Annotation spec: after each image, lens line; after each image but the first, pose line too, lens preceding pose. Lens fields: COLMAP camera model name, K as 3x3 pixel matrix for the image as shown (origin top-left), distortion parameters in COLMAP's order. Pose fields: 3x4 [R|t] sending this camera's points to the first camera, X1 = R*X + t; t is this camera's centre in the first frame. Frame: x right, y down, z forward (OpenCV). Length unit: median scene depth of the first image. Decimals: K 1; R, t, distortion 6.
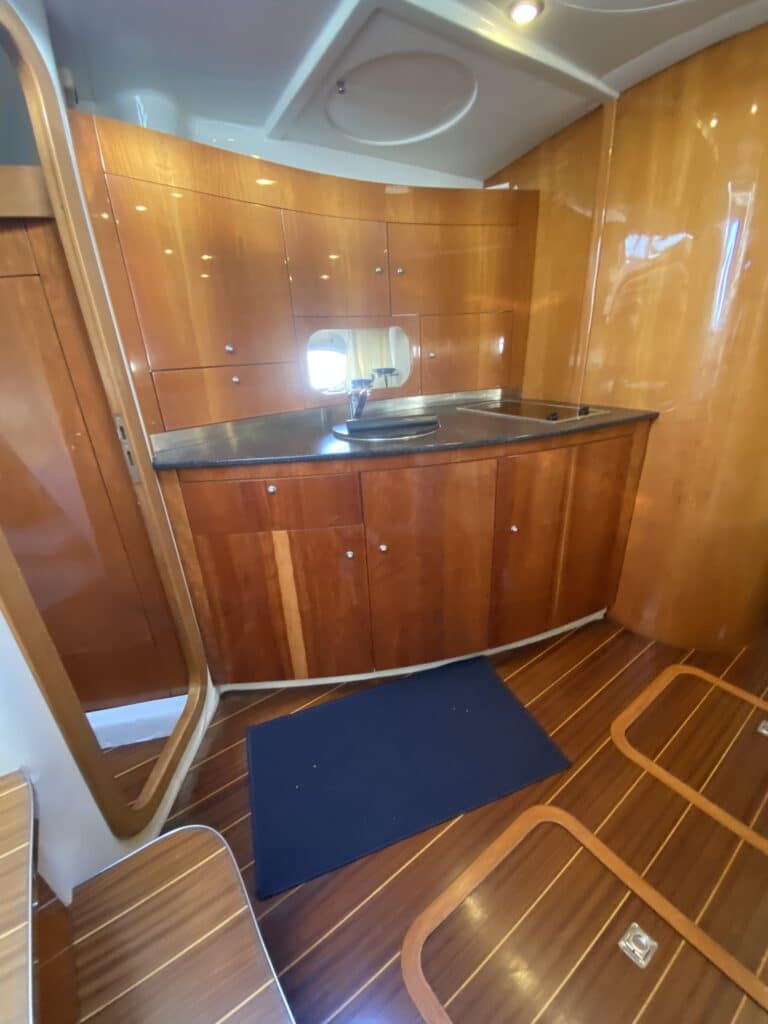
lens RADIAL K [[417.2, 0, 389.2], [0, 417.2, 511.2], [0, 0, 1]] dist [0.014482, -0.002375]
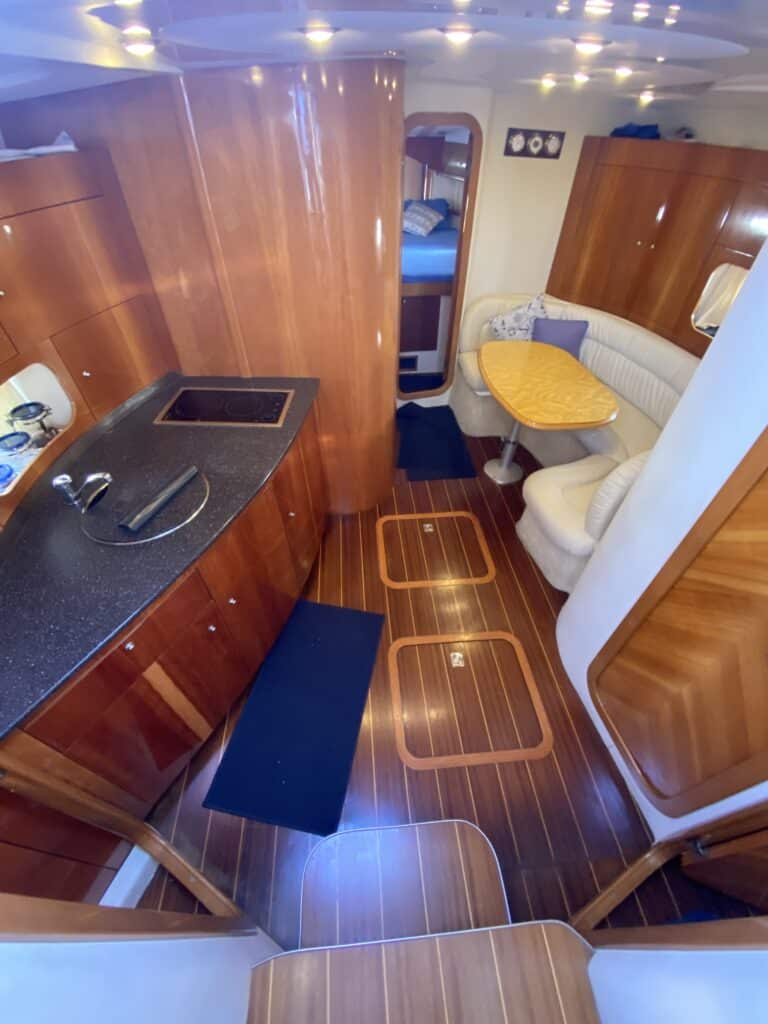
lens RADIAL K [[417.2, 0, 389.2], [0, 417.2, 505.8], [0, 0, 1]] dist [0.014482, -0.002375]
pose [[0.507285, -0.561437, 0.653797, -0.405093], [0.283026, 0.825118, 0.488954, -0.574101], [-0.813977, -0.062998, 0.577472, 0.019804]]
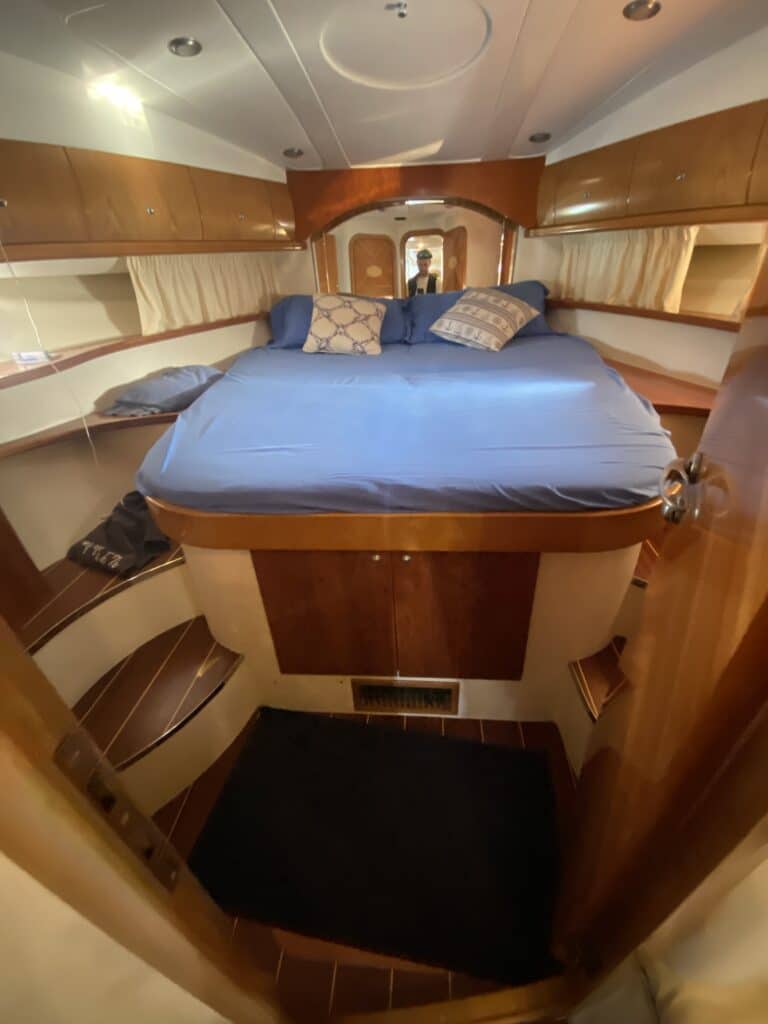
lens RADIAL K [[417.2, 0, 386.5], [0, 417.2, 514.7], [0, 0, 1]] dist [0.014482, -0.002375]
pose [[0.651748, -0.396336, 0.646639, 2.204373], [0.300657, 0.917757, 0.259475, -0.602107], [-0.696297, 0.025304, 0.717308, 1.335432]]
